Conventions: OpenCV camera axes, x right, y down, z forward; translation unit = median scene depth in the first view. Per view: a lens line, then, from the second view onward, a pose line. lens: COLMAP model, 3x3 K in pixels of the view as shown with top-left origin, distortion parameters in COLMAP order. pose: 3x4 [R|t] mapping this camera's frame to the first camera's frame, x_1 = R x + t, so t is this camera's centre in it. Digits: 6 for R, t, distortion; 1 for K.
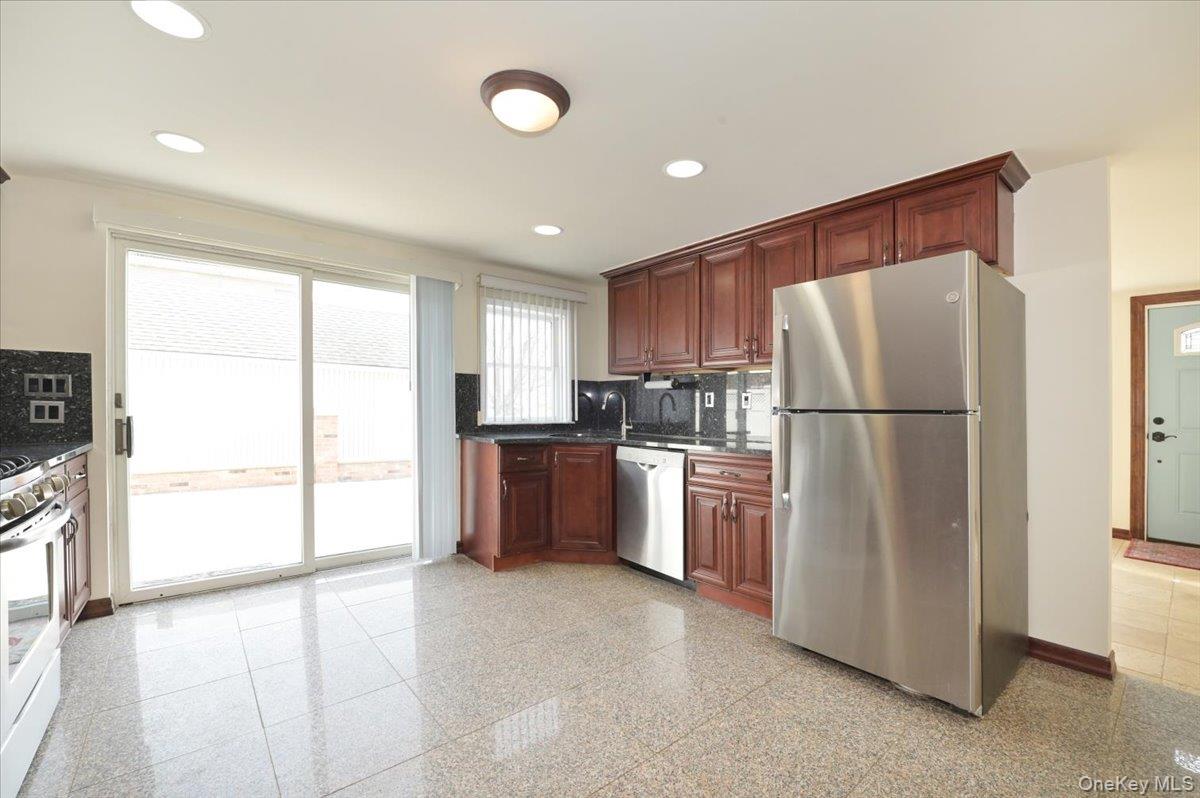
lens RADIAL K [[506.1, 0, 600.0], [0, 506.1, 399.0], [0, 0, 1]] dist [-0.000542, -0.000073]
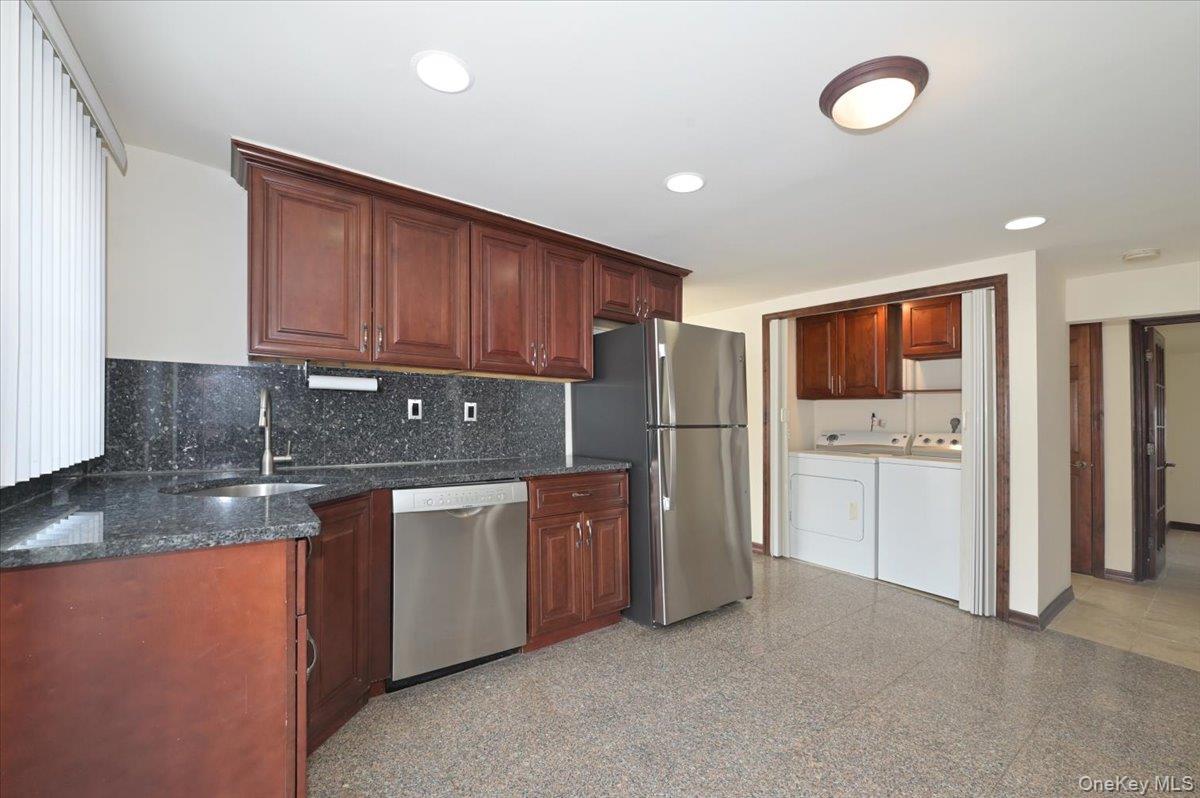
lens RADIAL K [[506.5, 0, 601.6], [0, 506.5, 403.4], [0, 0, 1]] dist [-0.000468, -0.000168]
pose [[0.078485, -0.005182, 0.996902, -0.541004], [-0.041098, 0.999120, 0.008429, -0.026437], [-0.996068, -0.041633, 0.078203, 0.716116]]
